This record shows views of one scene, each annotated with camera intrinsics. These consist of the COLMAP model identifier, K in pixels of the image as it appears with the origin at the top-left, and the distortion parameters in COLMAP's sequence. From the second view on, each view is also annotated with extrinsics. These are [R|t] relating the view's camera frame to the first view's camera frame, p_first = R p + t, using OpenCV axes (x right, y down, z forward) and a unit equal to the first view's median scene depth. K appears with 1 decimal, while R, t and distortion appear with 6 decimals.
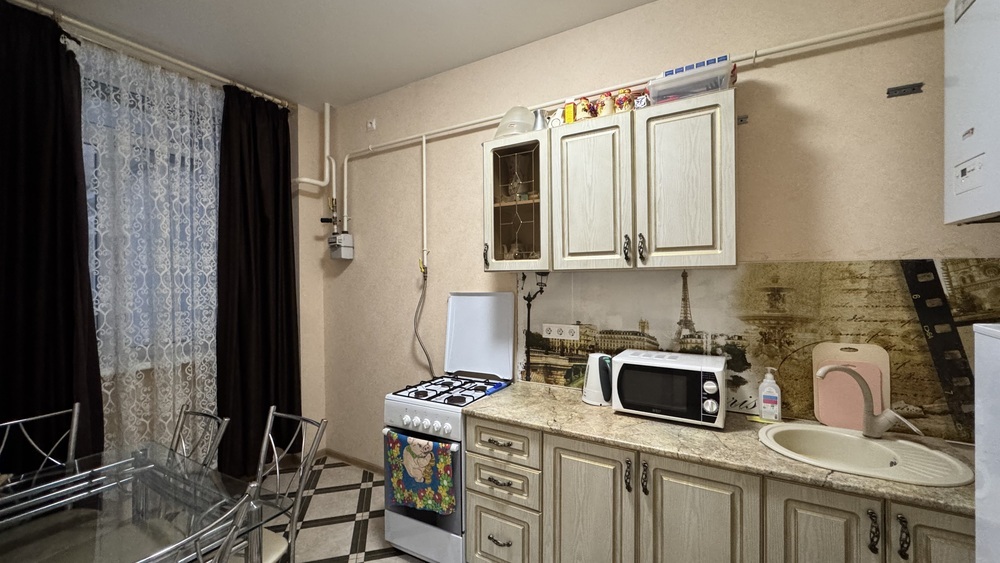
lens RADIAL K [[402.7, 0, 498.8], [0, 402.7, 279.8], [0, 0, 1]] dist [0.002385, 0.000166]
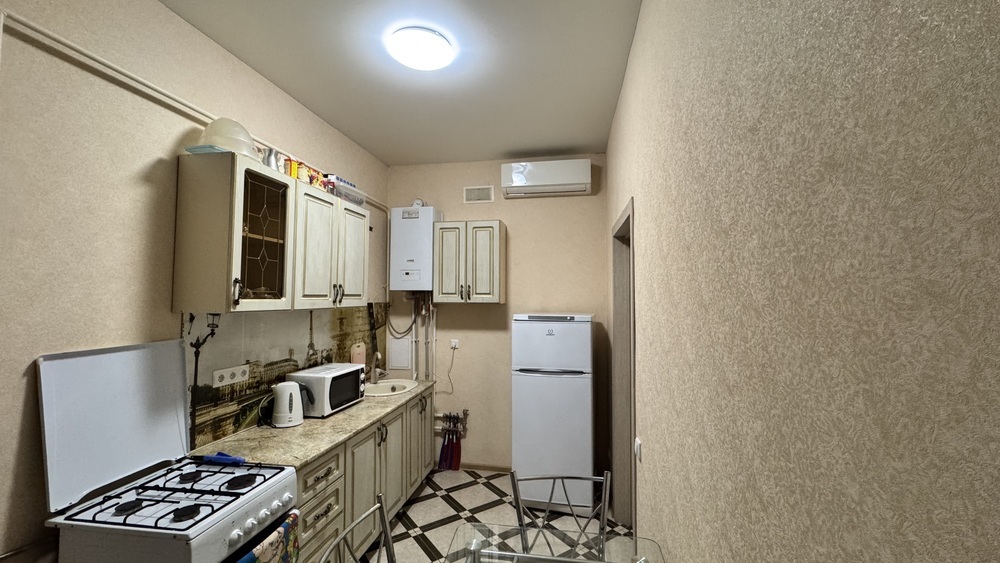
lens RADIAL K [[402.7, 0, 501.4], [0, 402.7, 280.8], [0, 0, 1]] dist [0.002385, 0.000166]
pose [[-0.349460, 0.046481, 0.935798, -0.984360], [0.002946, 0.998818, -0.048511, -0.043785], [-0.936947, -0.014196, -0.349184, 0.783428]]
